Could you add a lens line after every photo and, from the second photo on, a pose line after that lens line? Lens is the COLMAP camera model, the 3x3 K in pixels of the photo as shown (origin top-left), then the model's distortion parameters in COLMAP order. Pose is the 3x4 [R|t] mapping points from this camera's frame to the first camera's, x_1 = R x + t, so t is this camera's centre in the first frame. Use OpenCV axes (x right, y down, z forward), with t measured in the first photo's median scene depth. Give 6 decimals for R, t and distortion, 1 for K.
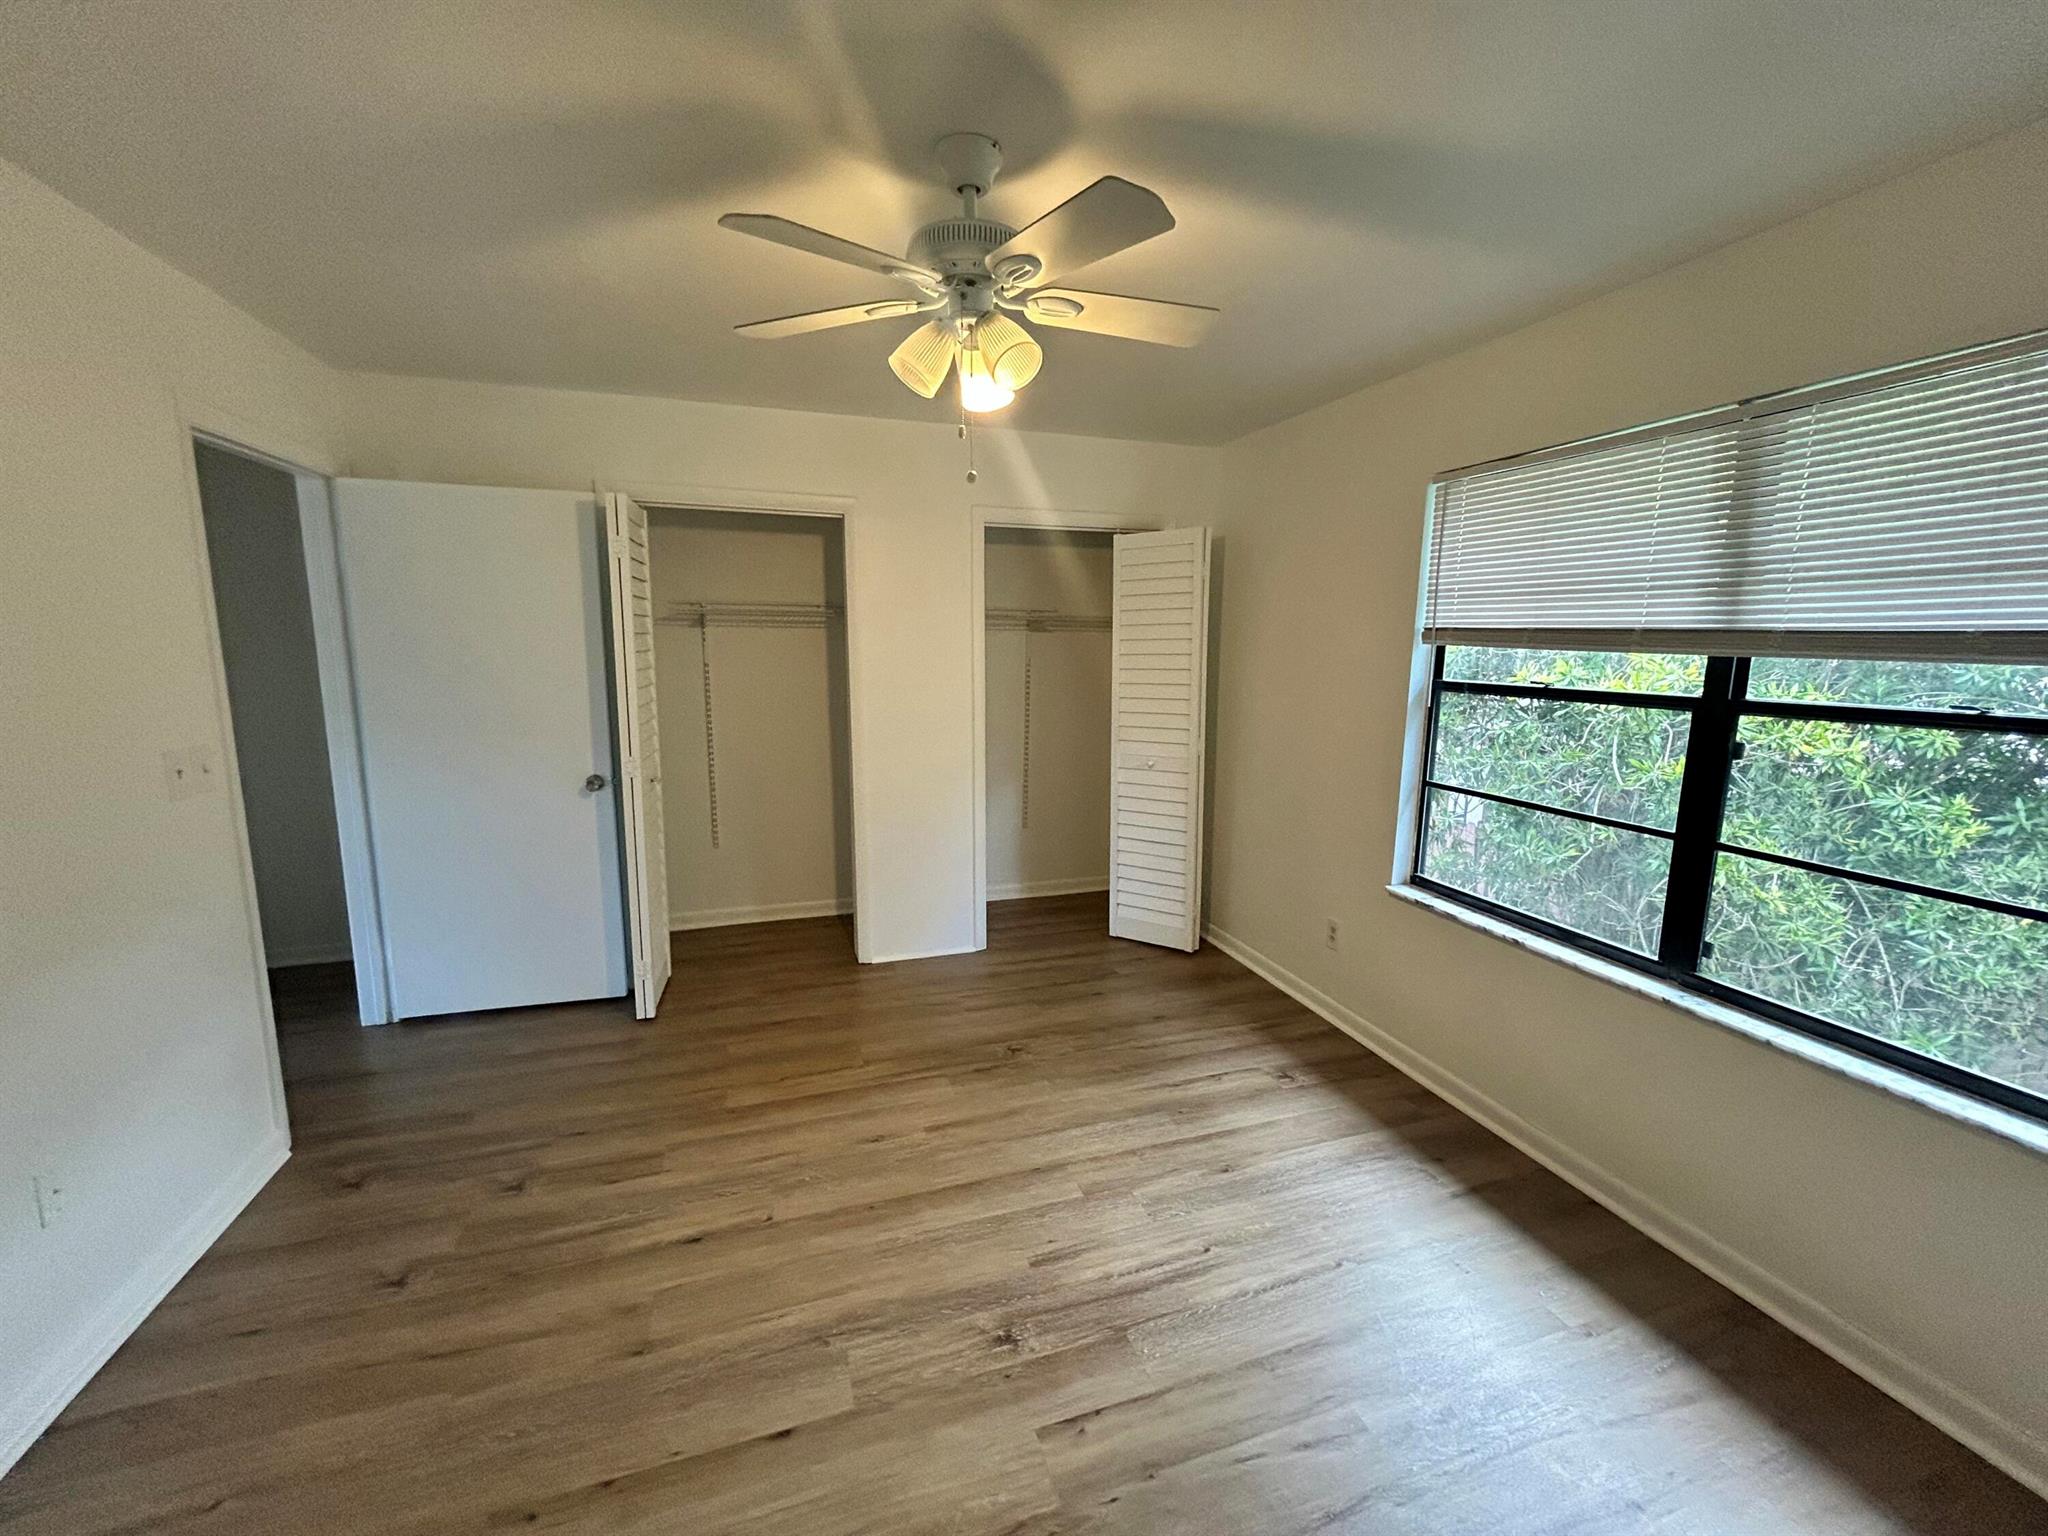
lens RADIAL K [[827.1, 0, 1039.2], [0, 827.1, 779.9], [0, 0, 1]] dist [0.001694, -0.000197]
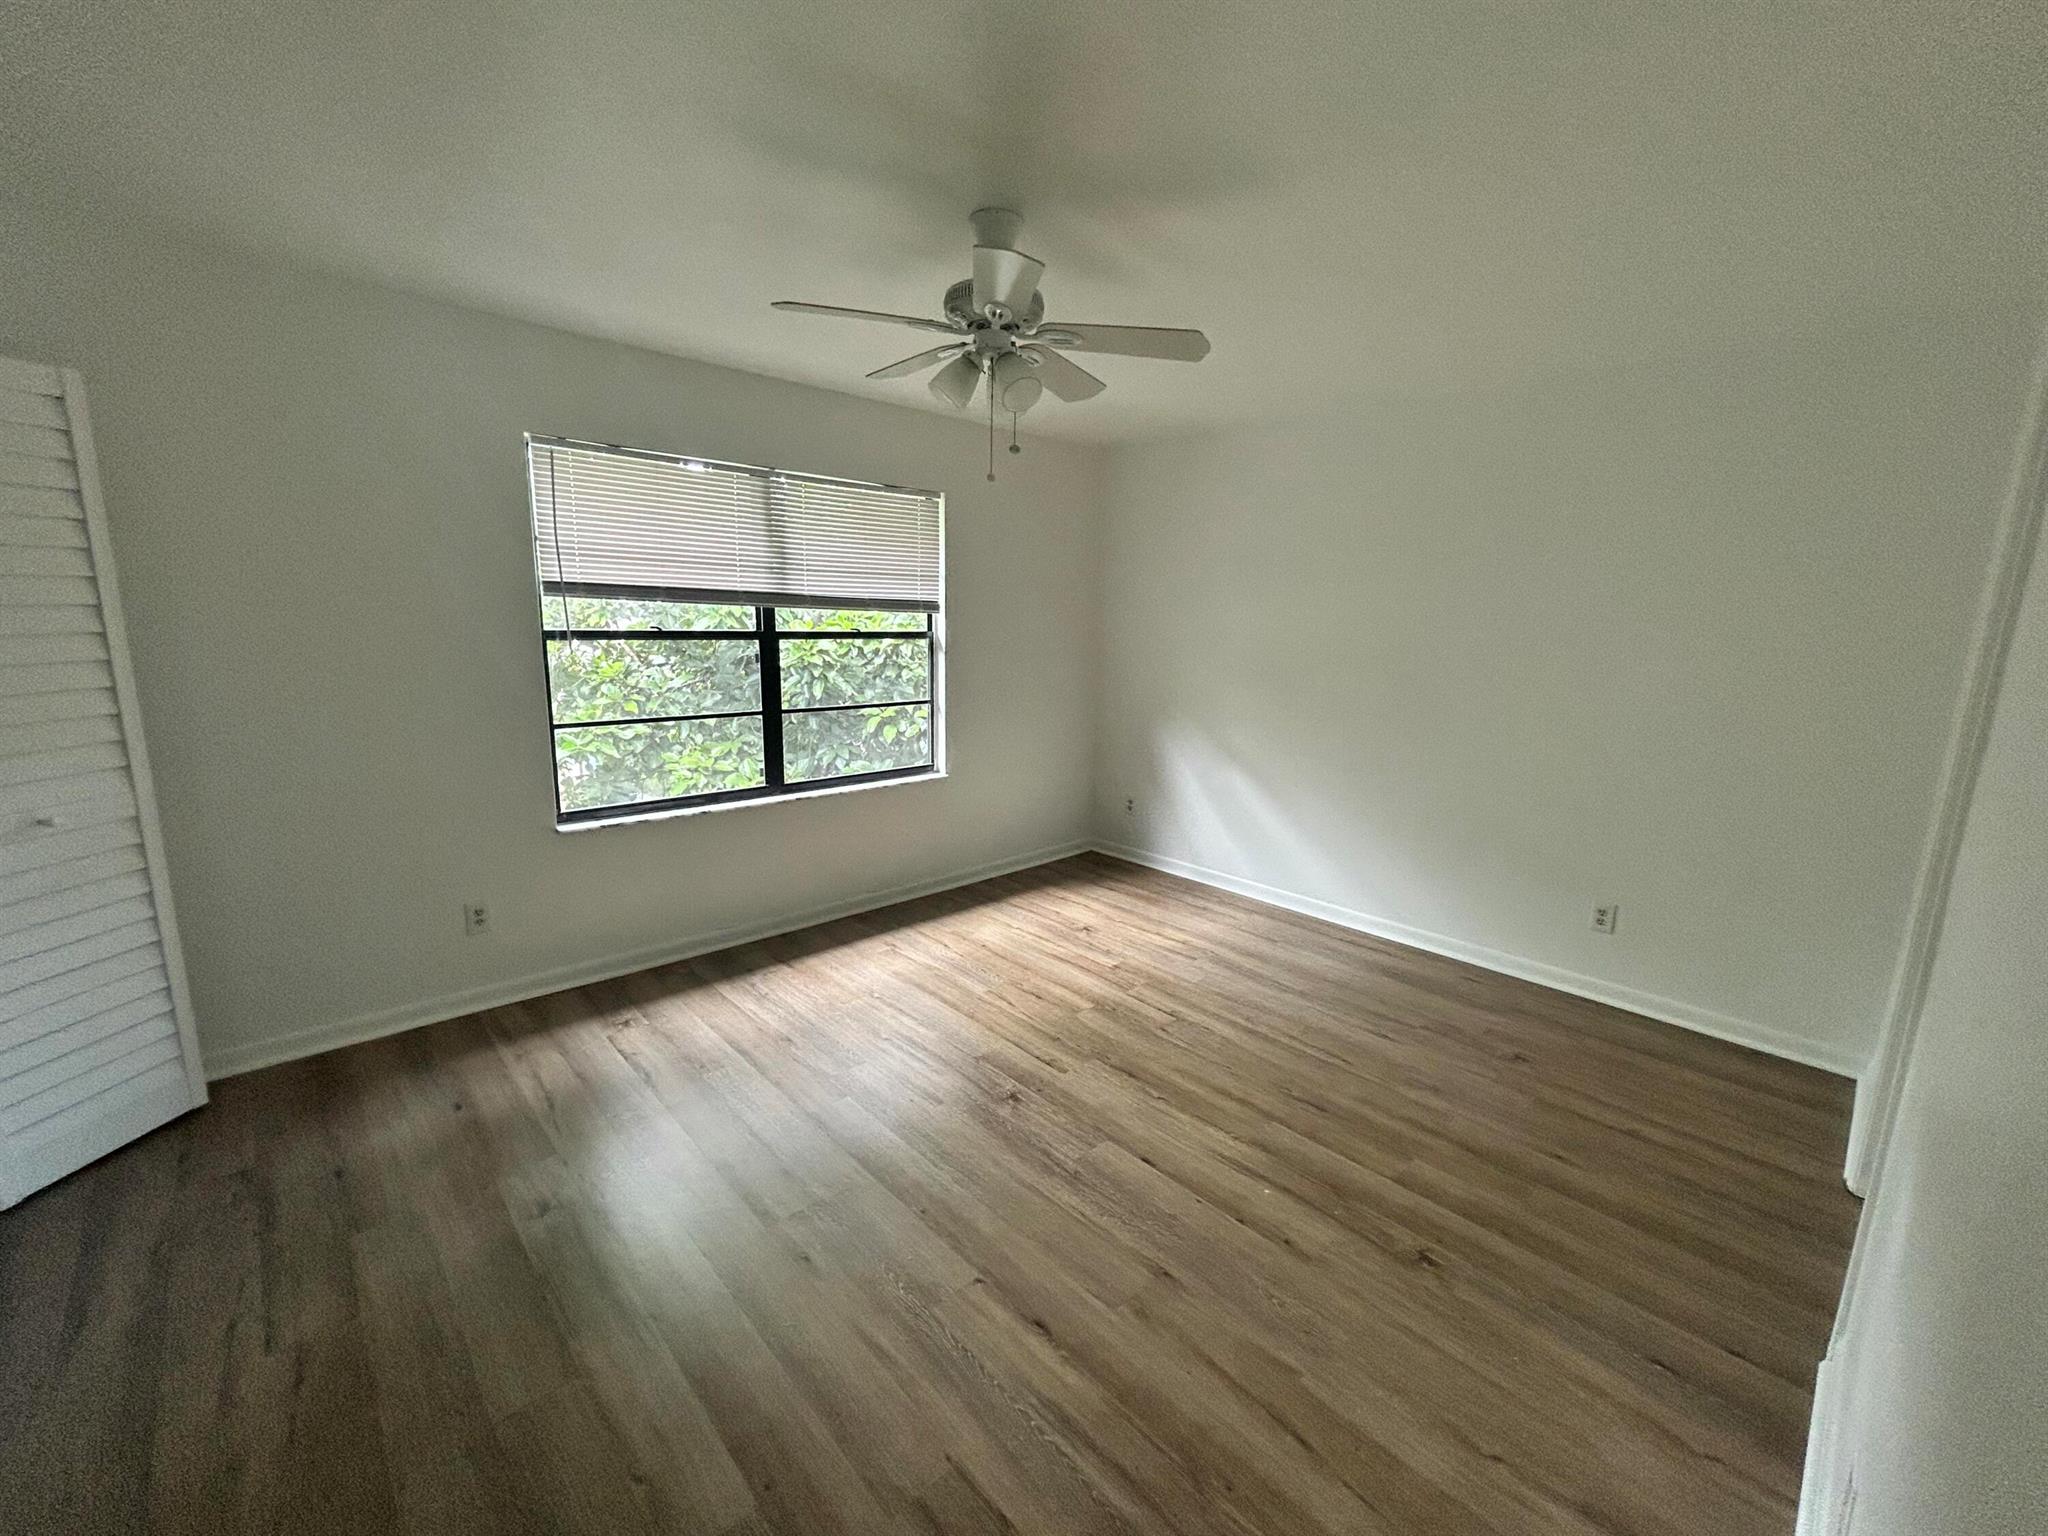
lens RADIAL K [[827.1, 0, 1021.5], [0, 827.1, 776.7], [0, 0, 1]] dist [0.001694, -0.000197]
pose [[-0.412539, -0.198339, 0.889086, -1.020572], [0.121018, 0.955425, 0.269291, -0.203019], [-0.902866, 0.218688, -0.370147, 1.176735]]
